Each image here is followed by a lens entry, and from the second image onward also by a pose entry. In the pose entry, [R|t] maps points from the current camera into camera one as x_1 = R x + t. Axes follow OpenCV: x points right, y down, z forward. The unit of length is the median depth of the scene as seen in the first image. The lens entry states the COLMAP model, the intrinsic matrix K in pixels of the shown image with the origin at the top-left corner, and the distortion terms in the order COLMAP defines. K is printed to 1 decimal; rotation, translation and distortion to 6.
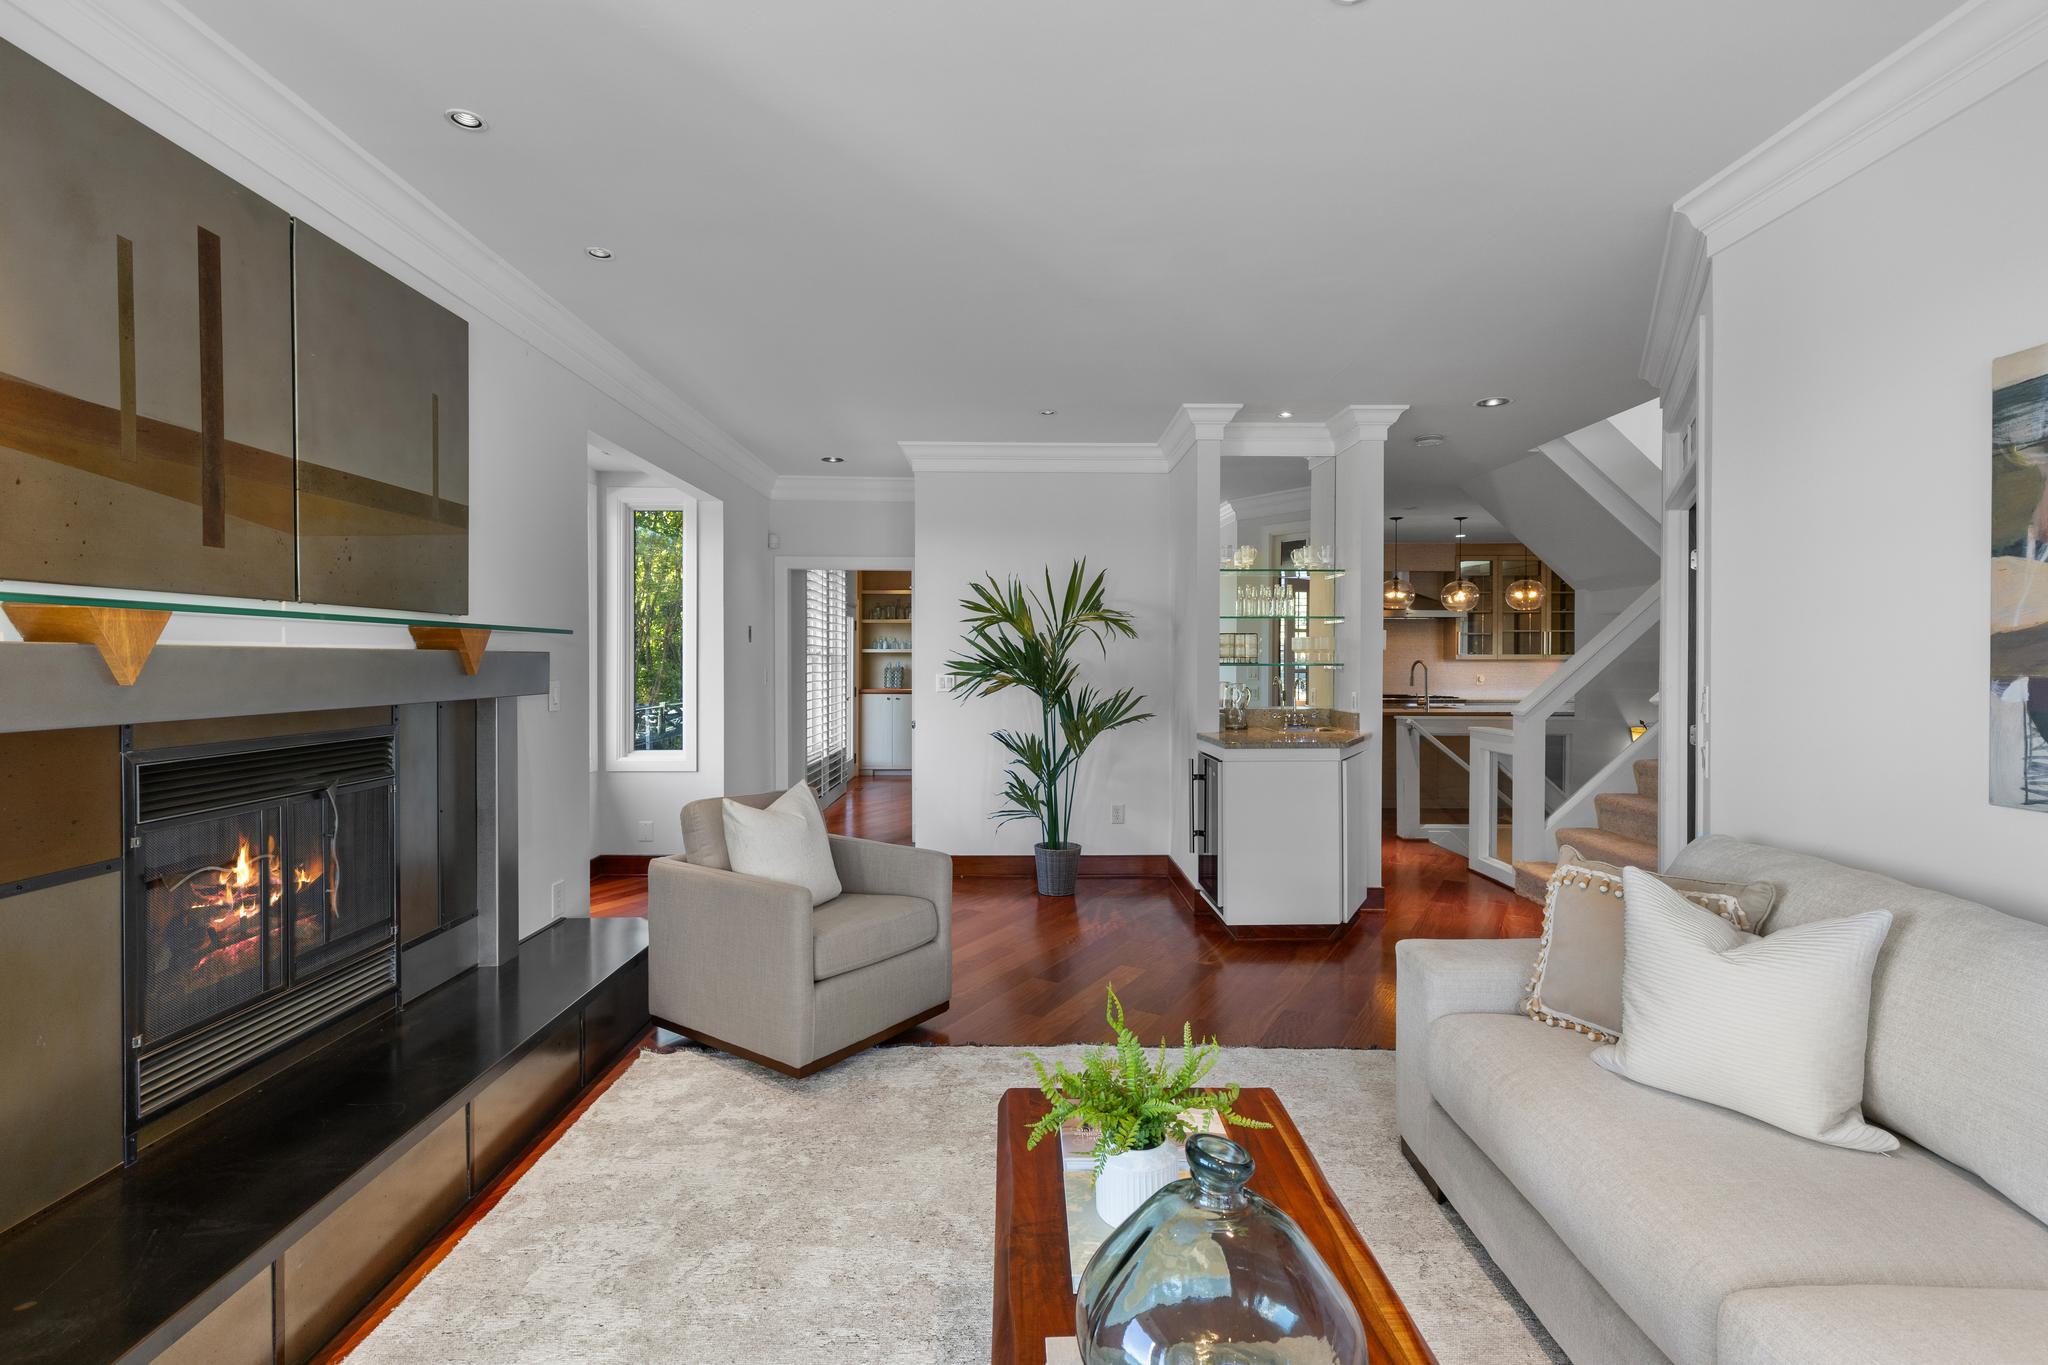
lens RADIAL K [[923.6, 0, 1025.9], [0, 923.6, 663.3], [0, 0, 1]] dist [-0.000172, 0.000068]
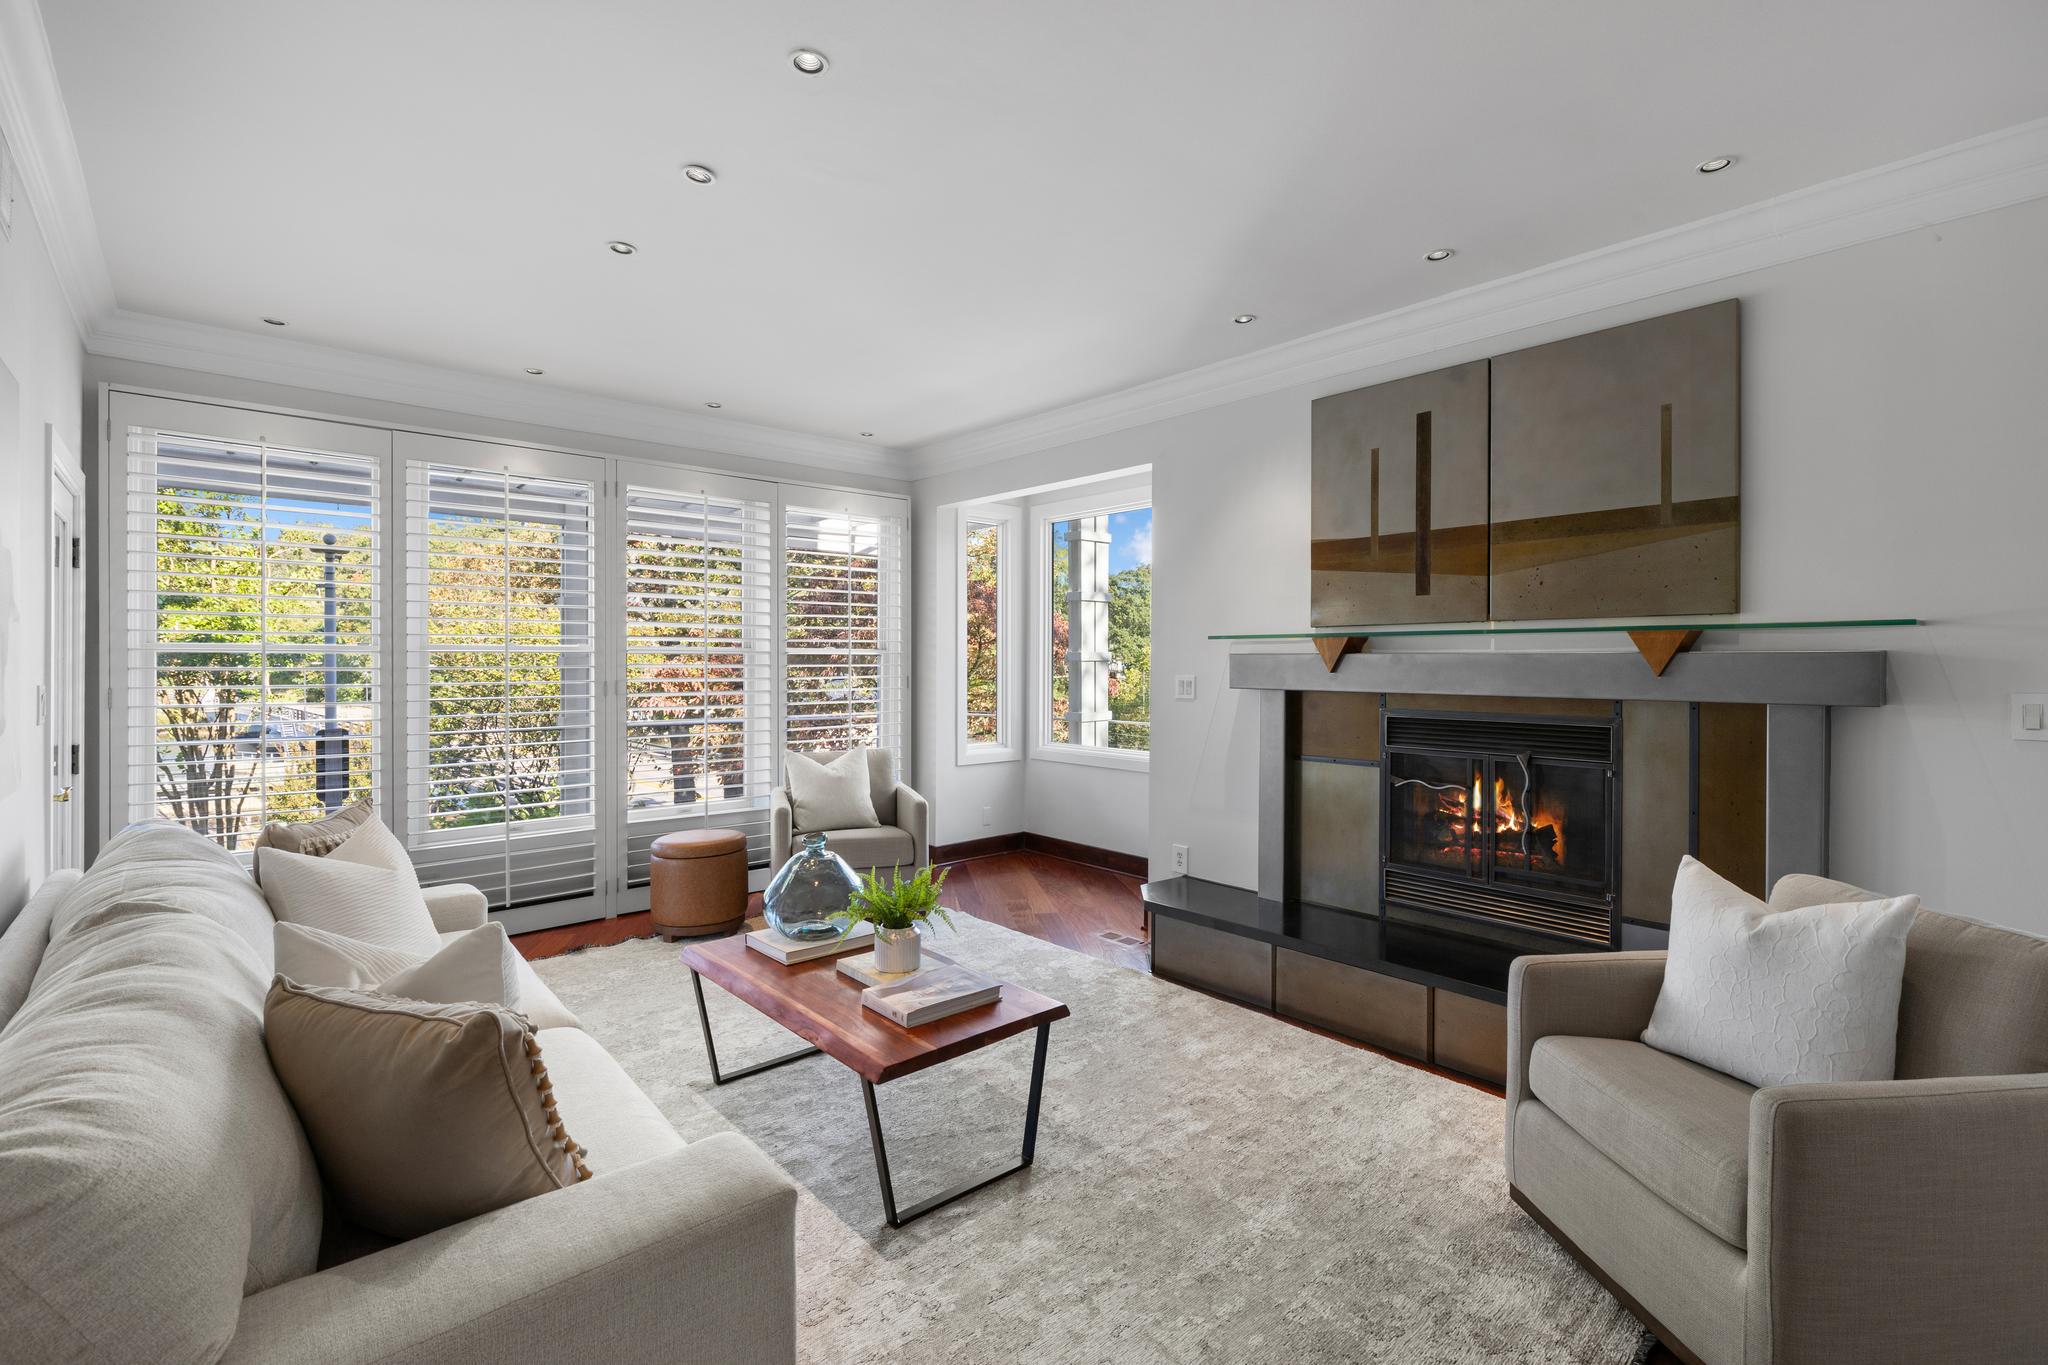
lens RADIAL K [[923.6, 0, 1025.9], [0, 923.6, 663.3], [0, 0, 1]] dist [-0.000172, 0.000068]
pose [[-0.762289, 0.005349, -0.647215, 0.720711], [-0.001807, 0.999944, 0.010392, -0.014335], [0.647235, 0.009091, -0.762236, 1.656353]]
